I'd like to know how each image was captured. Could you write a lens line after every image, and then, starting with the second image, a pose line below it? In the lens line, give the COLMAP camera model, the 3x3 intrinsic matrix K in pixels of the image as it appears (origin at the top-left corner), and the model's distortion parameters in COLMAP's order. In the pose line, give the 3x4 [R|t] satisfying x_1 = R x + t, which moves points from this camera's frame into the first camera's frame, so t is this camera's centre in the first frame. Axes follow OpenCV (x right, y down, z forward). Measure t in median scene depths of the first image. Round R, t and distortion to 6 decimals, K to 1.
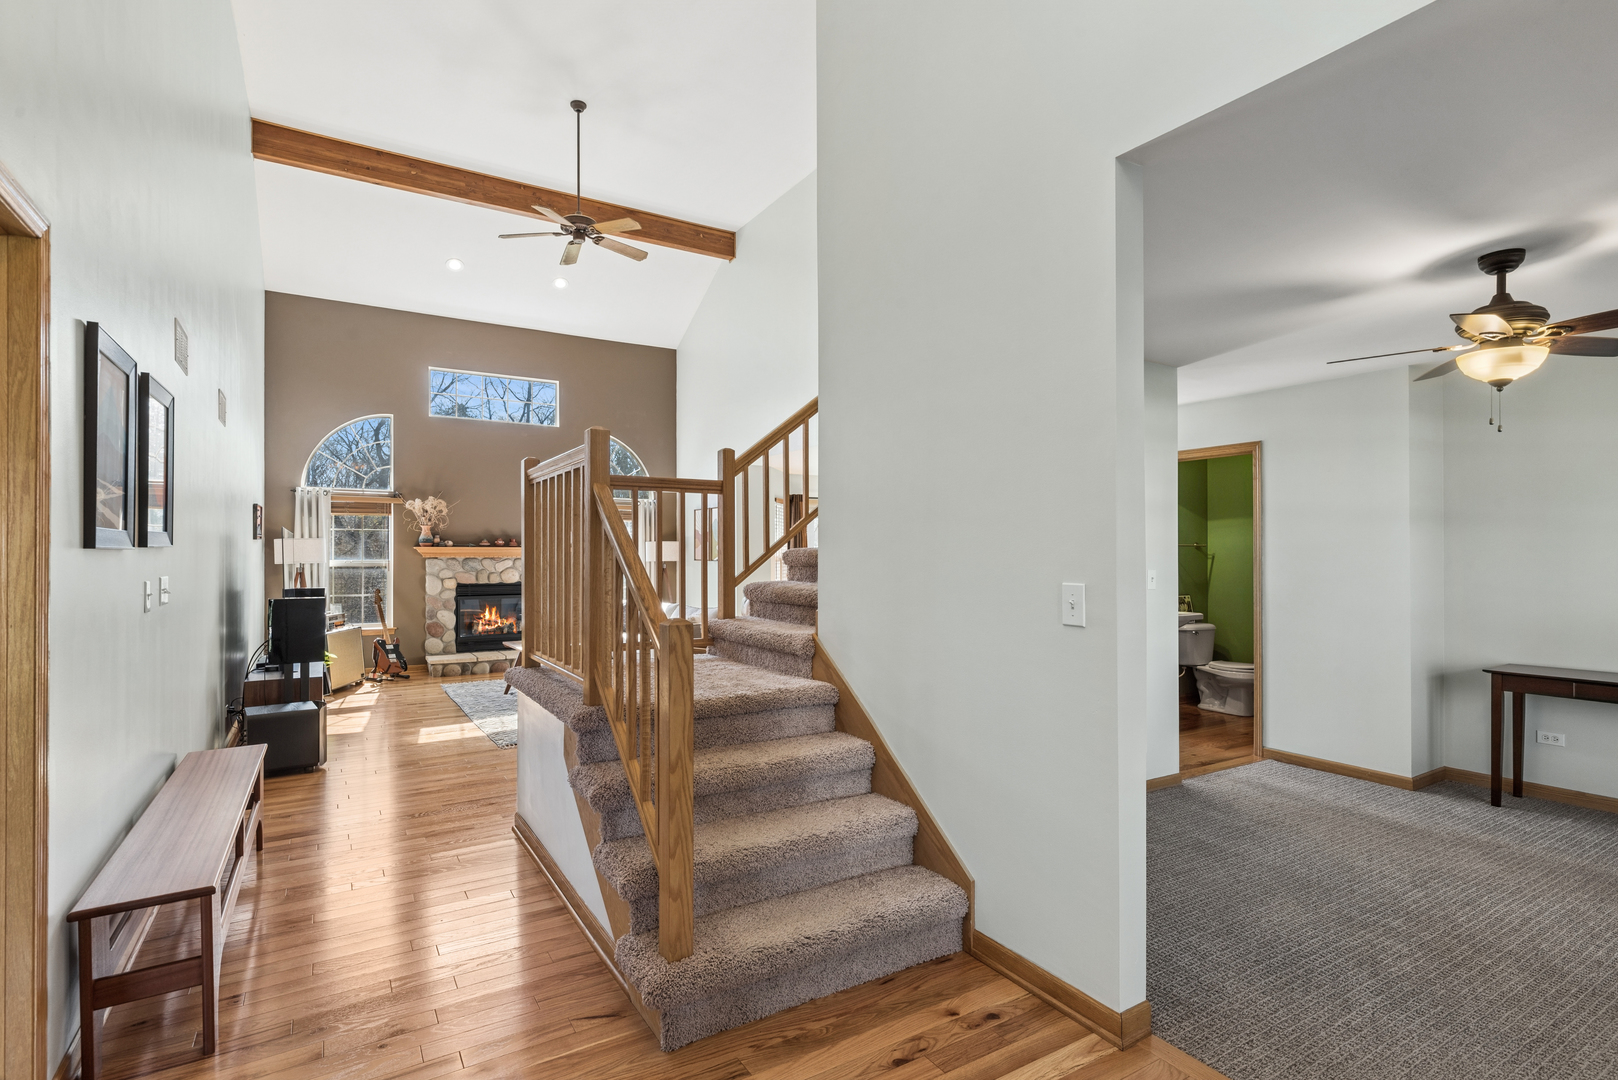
lens RADIAL K [[795.5, 0, 806.1], [0, 795.5, 542.0], [0, 0, 1]] dist [0.000262, -0.000523]
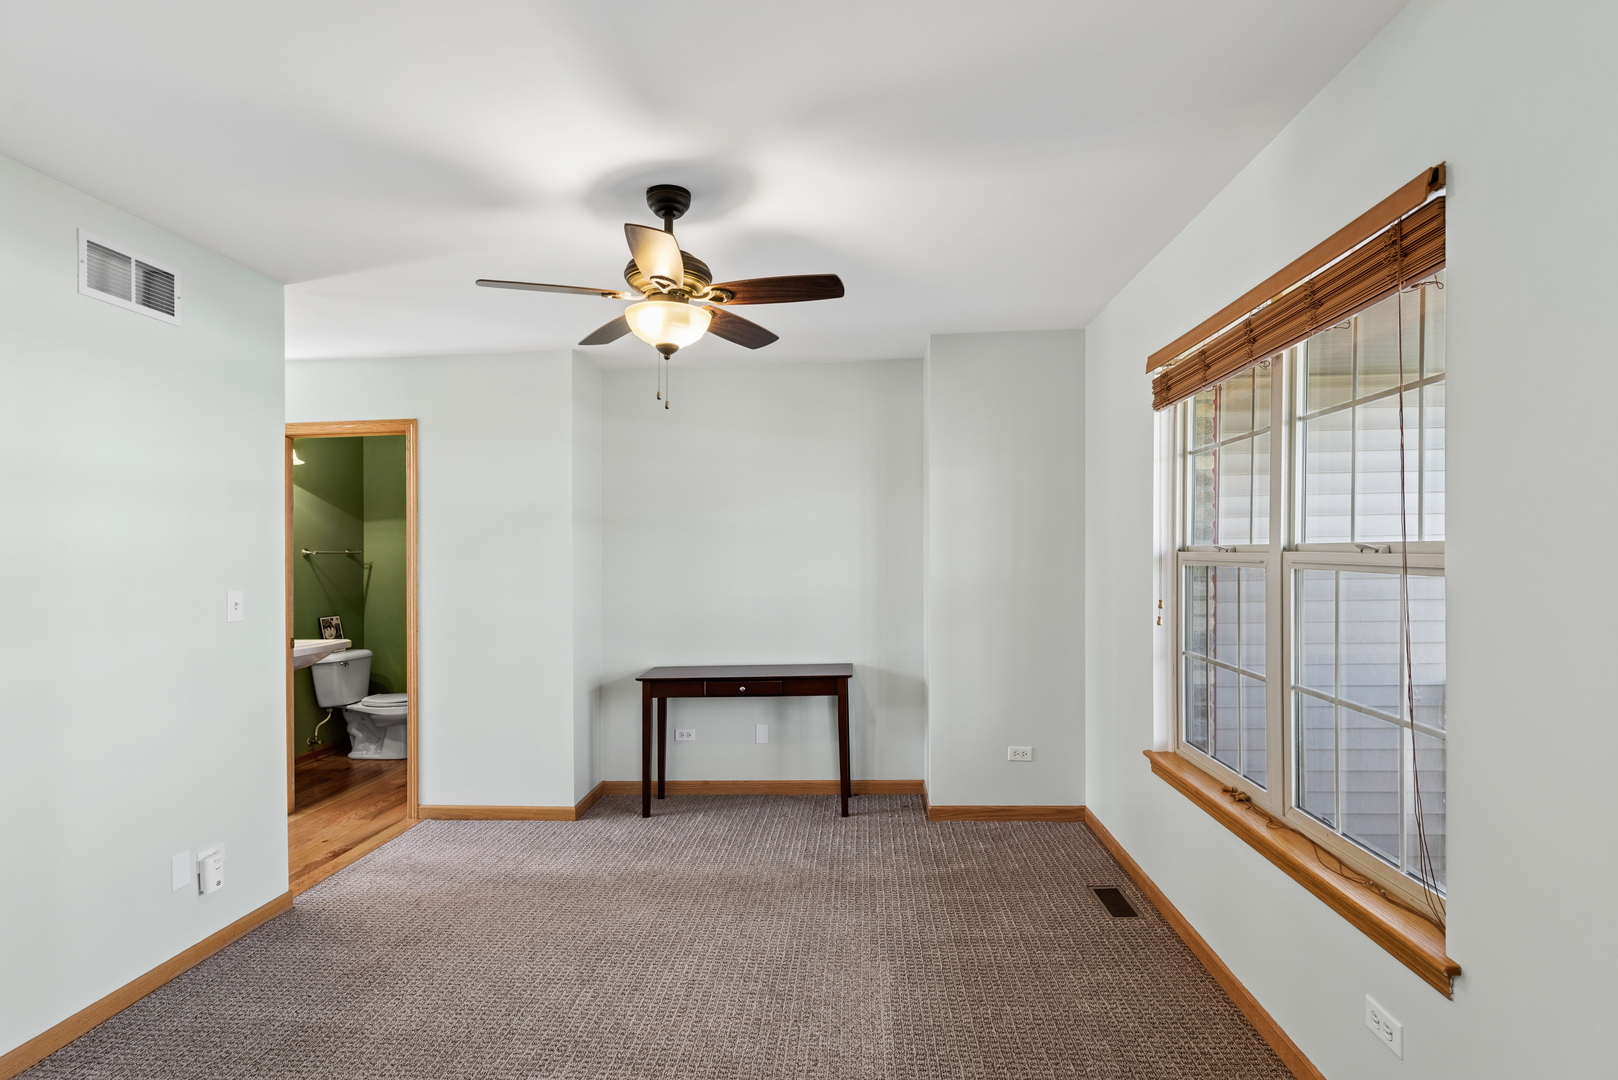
lens RADIAL K [[790.6, 0, 802.7], [0, 790.6, 538.5], [0, 0, 1]] dist [0.001624, 0.000365]
pose [[0.590981, 0.007352, 0.806652, 0.186652], [0.005352, 0.999901, -0.013035, 0.004584], [-0.806668, 0.012021, 0.590883, 0.255220]]
